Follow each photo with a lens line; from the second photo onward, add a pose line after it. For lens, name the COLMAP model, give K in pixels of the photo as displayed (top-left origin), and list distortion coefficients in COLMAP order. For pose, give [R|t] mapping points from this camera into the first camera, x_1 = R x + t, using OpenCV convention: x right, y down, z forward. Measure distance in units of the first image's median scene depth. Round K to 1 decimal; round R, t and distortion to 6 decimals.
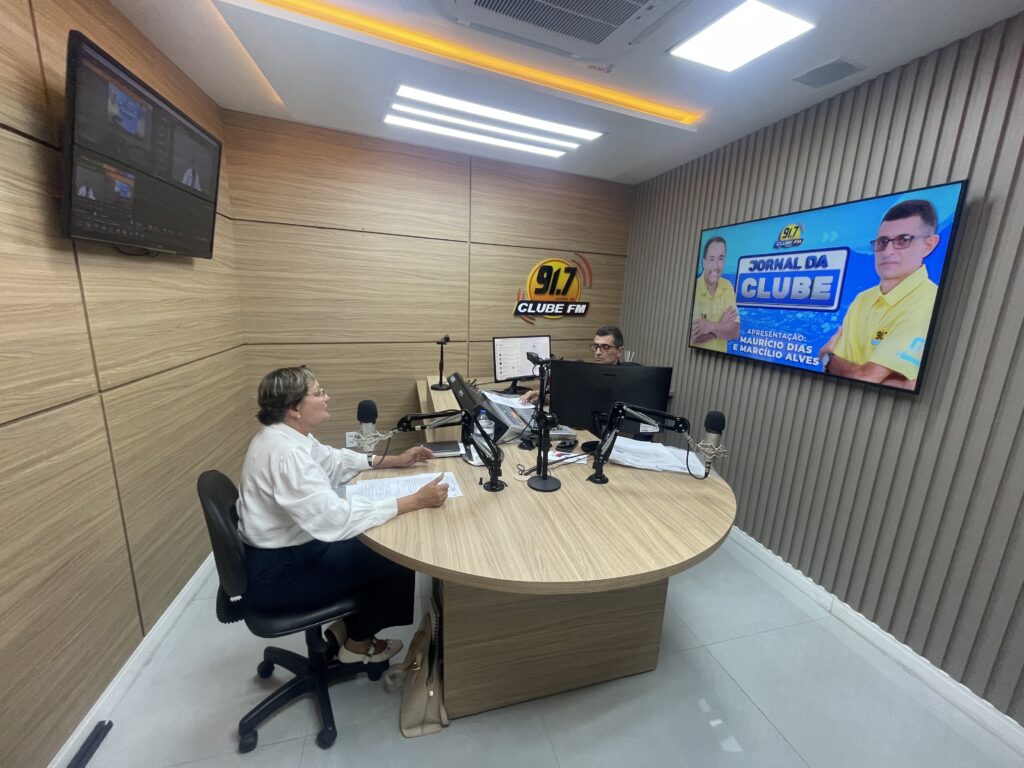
lens RADIAL K [[417.3, 0, 511.7], [0, 417.3, 383.0], [0, 0, 1]] dist [-0.004693, 0.001533]
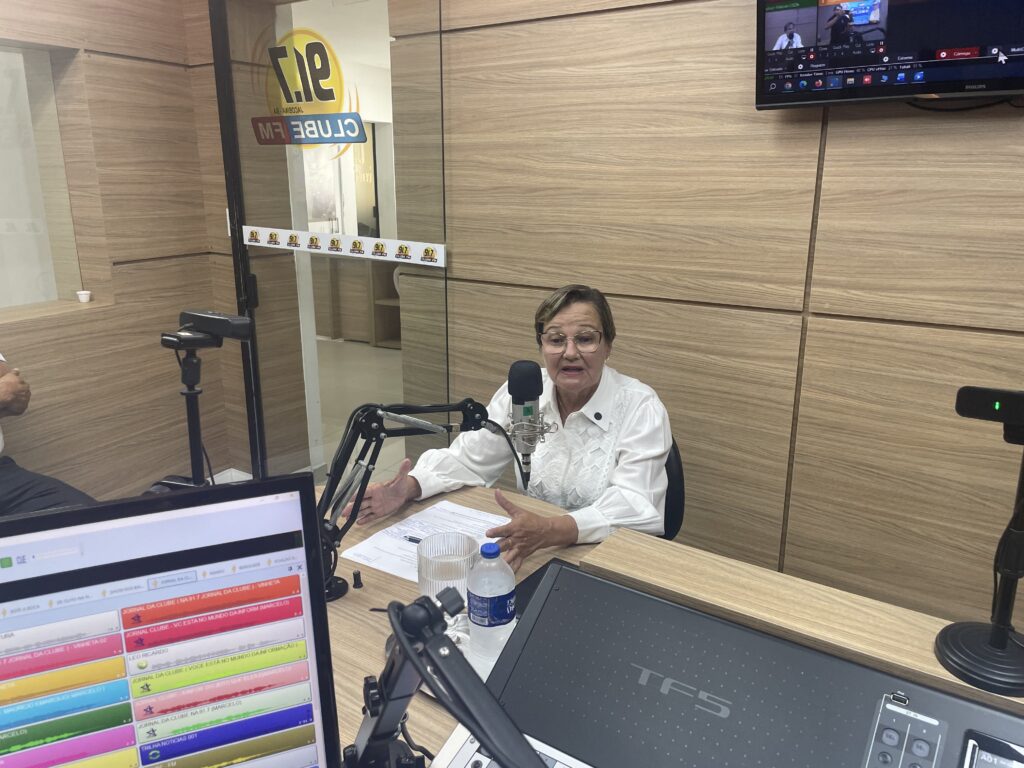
lens RADIAL K [[779.4, 0, 509.6], [0, 779.4, 382.9], [0, 0, 1]] dist [0.057665, -0.060835]
pose [[-0.764023, 0.131719, -0.631601, 0.181477], [-0.160069, 0.909634, 0.383332, -0.182154], [0.625018, 0.393974, -0.673897, 0.956334]]
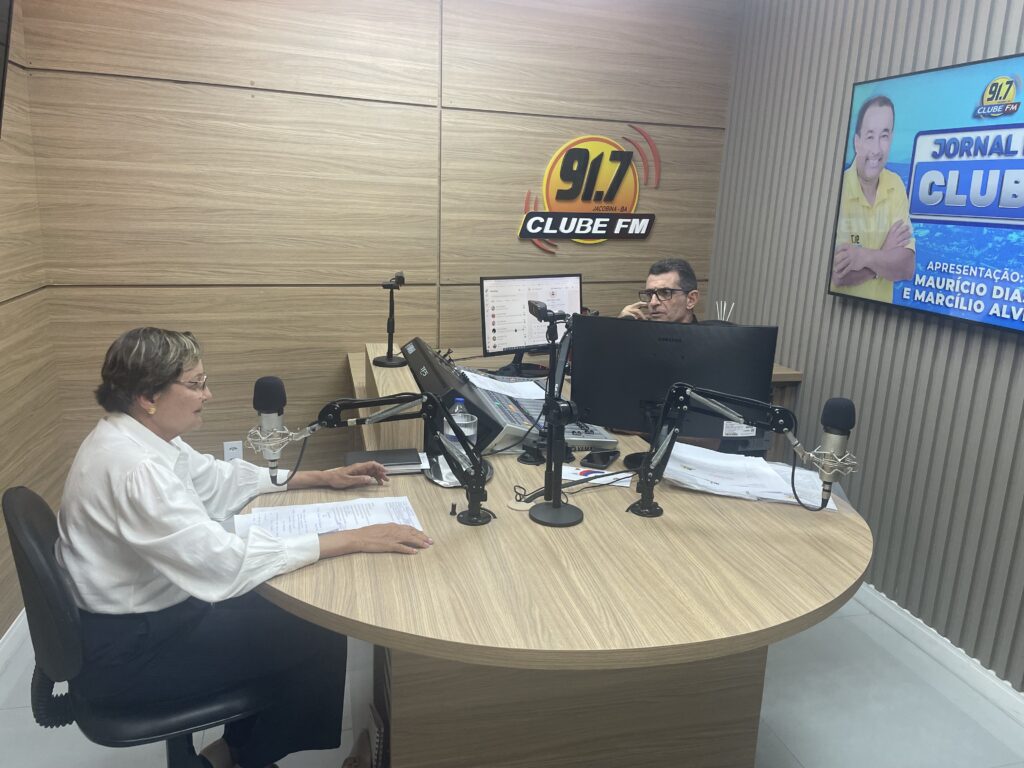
lens RADIAL K [[781.2, 0, 505.6], [0, 781.2, 383.0], [0, 0, 1]] dist [0.089265, -0.109010]
pose [[0.999692, 0.004998, -0.024296, 0.018691], [-0.004418, 0.999706, 0.023849, 0.012204], [0.024408, -0.023734, 0.999420, -0.092666]]
